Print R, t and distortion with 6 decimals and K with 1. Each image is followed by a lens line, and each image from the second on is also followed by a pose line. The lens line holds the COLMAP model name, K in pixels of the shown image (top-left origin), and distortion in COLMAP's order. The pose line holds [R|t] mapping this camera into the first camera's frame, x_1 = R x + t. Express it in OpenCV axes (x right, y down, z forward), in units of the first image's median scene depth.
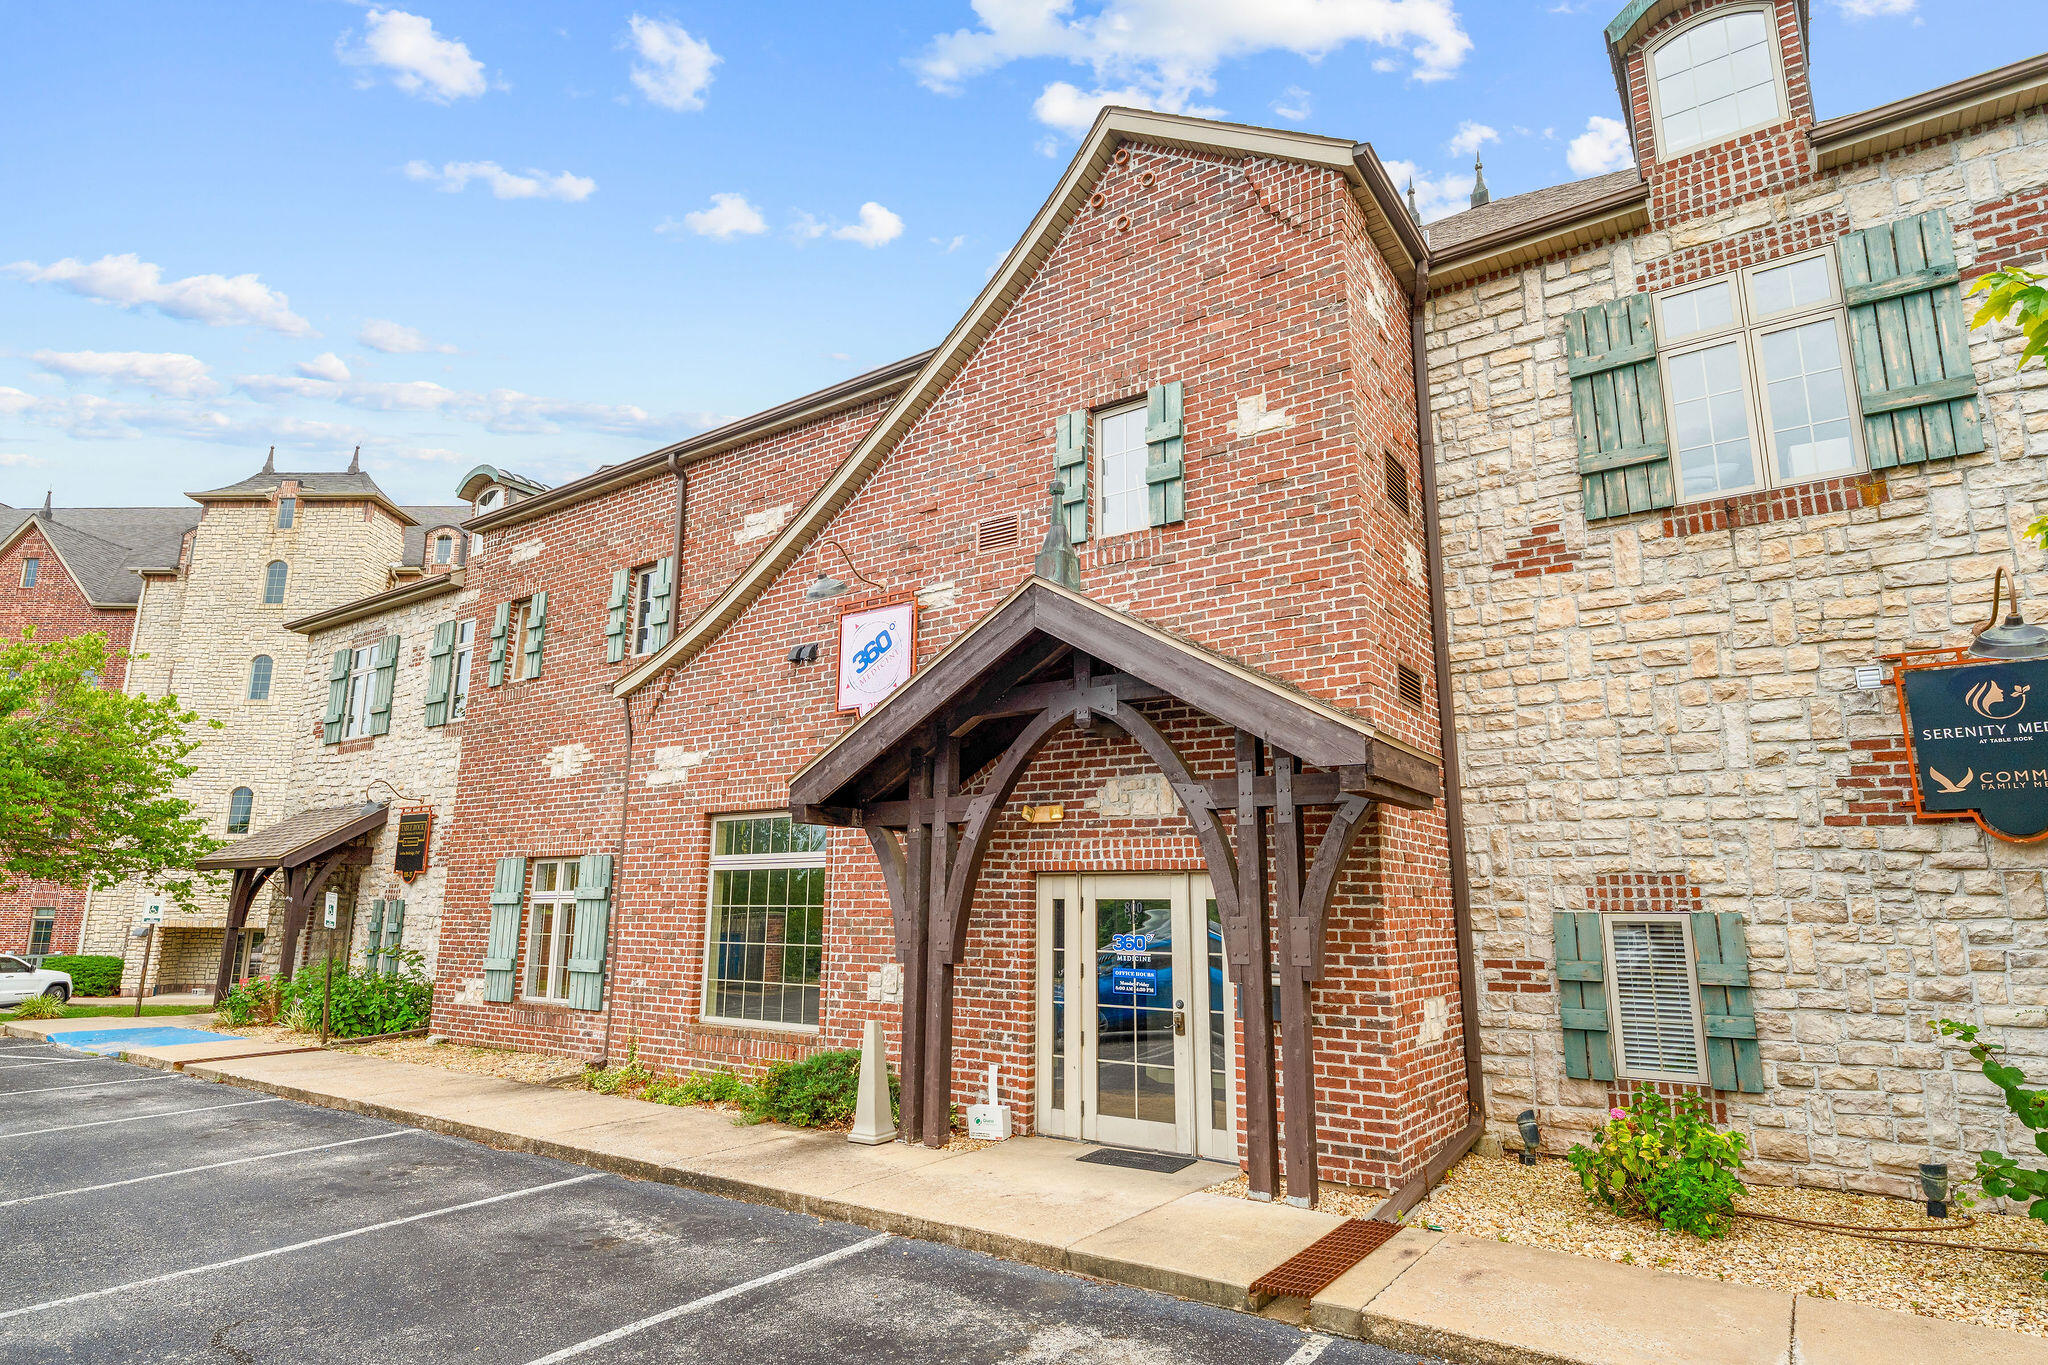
lens RADIAL K [[1114.0, 0, 1021.7], [0, 1114.0, 684.3], [0, 0, 1]] dist [0.000126, 0.000929]
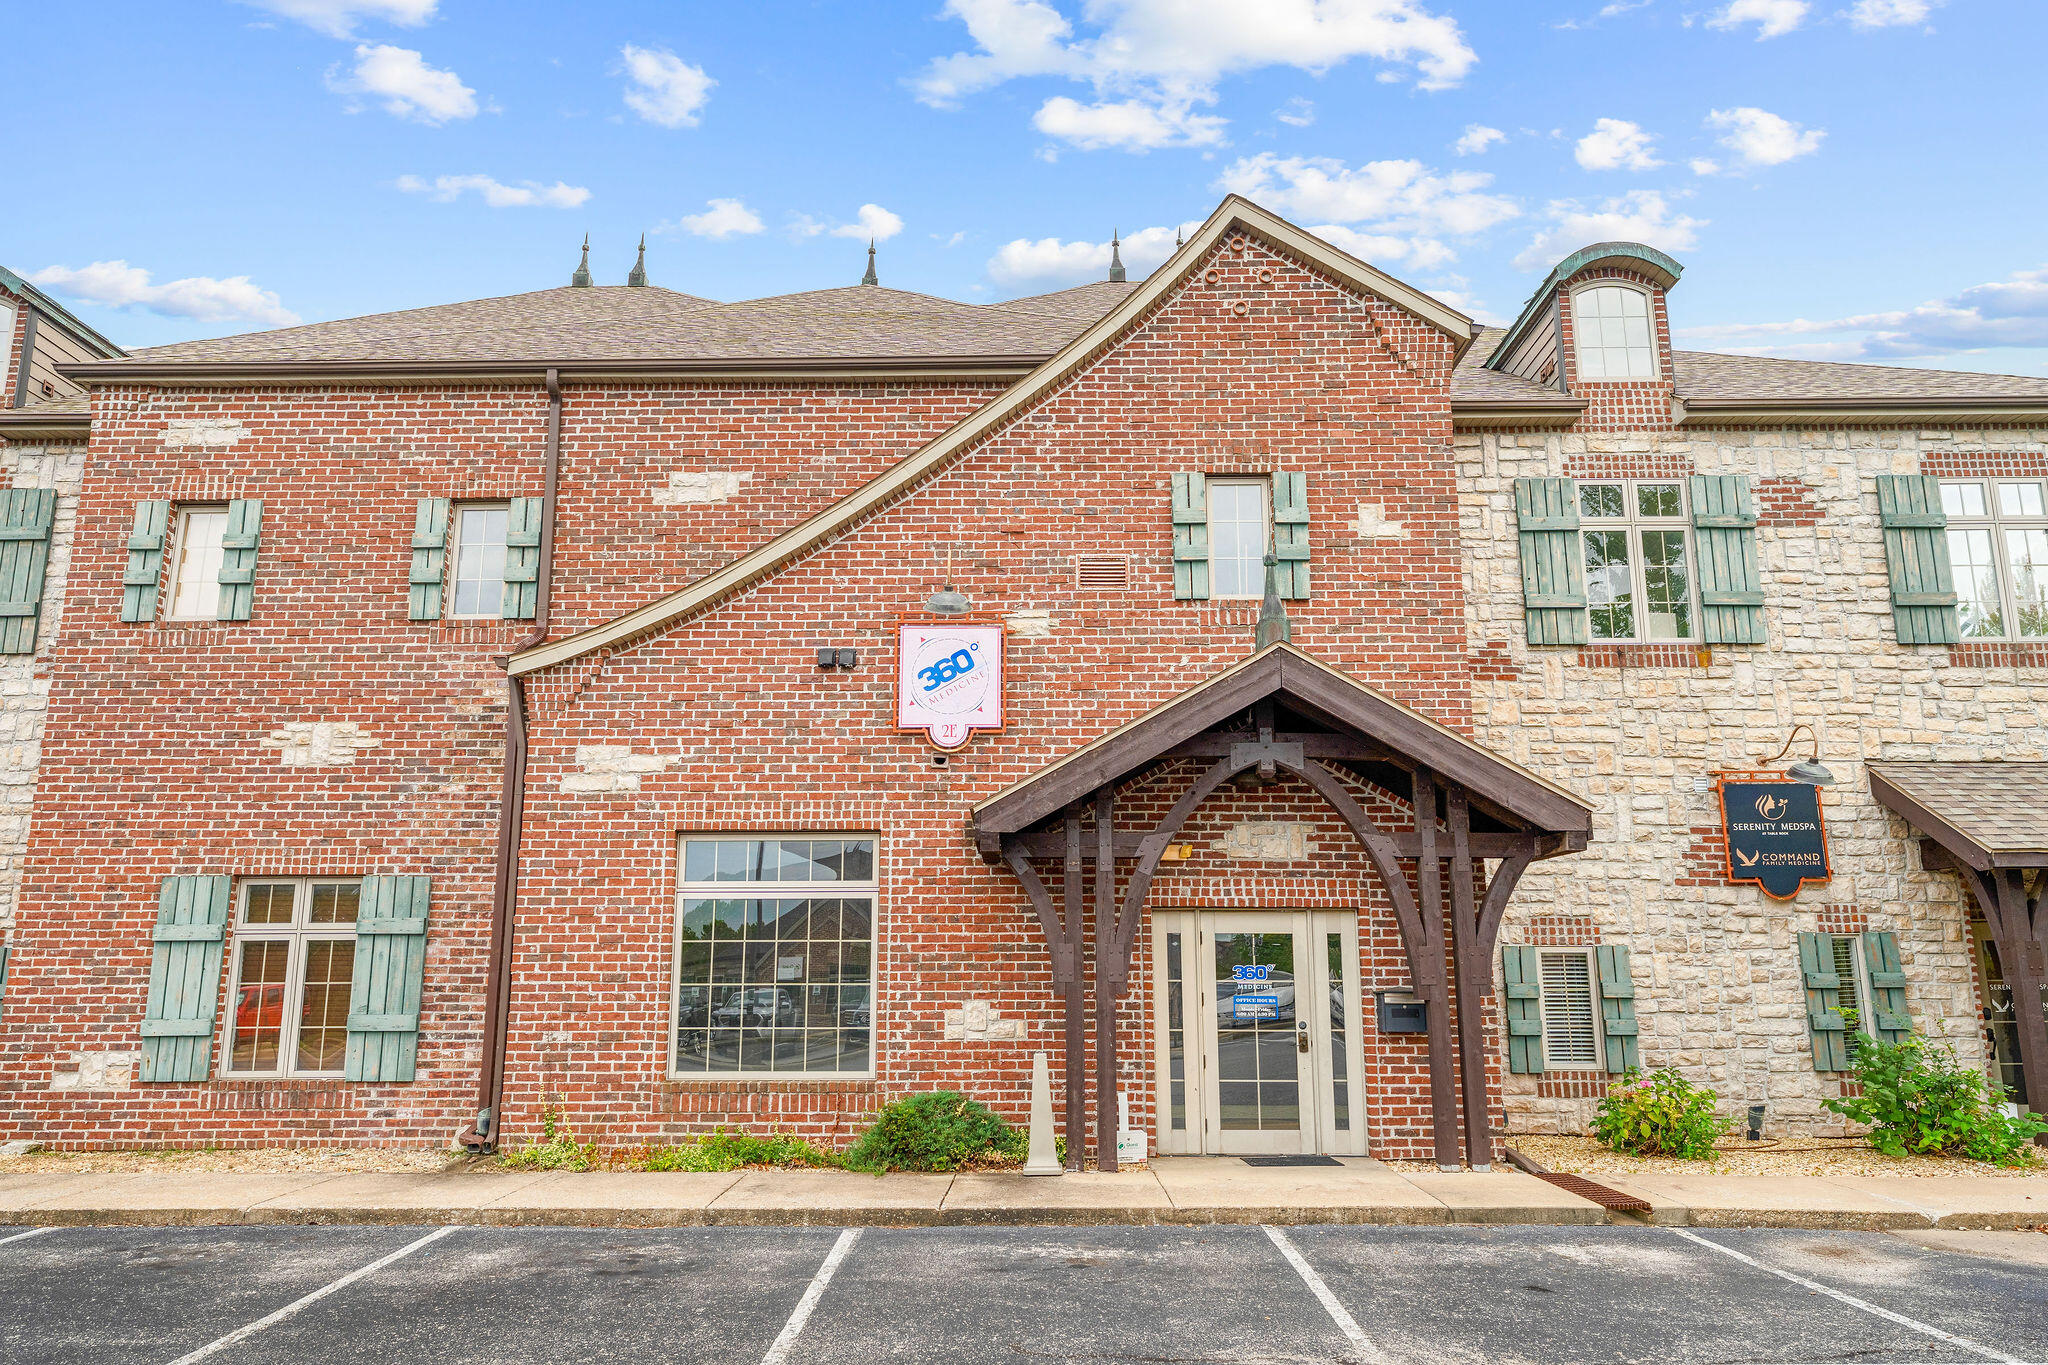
lens RADIAL K [[1374.2, 0, 1023.6], [0, 1374.2, 684.4], [0, 0, 1]] dist [0.000507, 0.001374]
pose [[0.822511, 0.109770, 0.558056, -0.854179], [-0.107762, 0.993503, -0.036594, 0.021200], [-0.558447, -0.030038, 0.828996, 0.003545]]
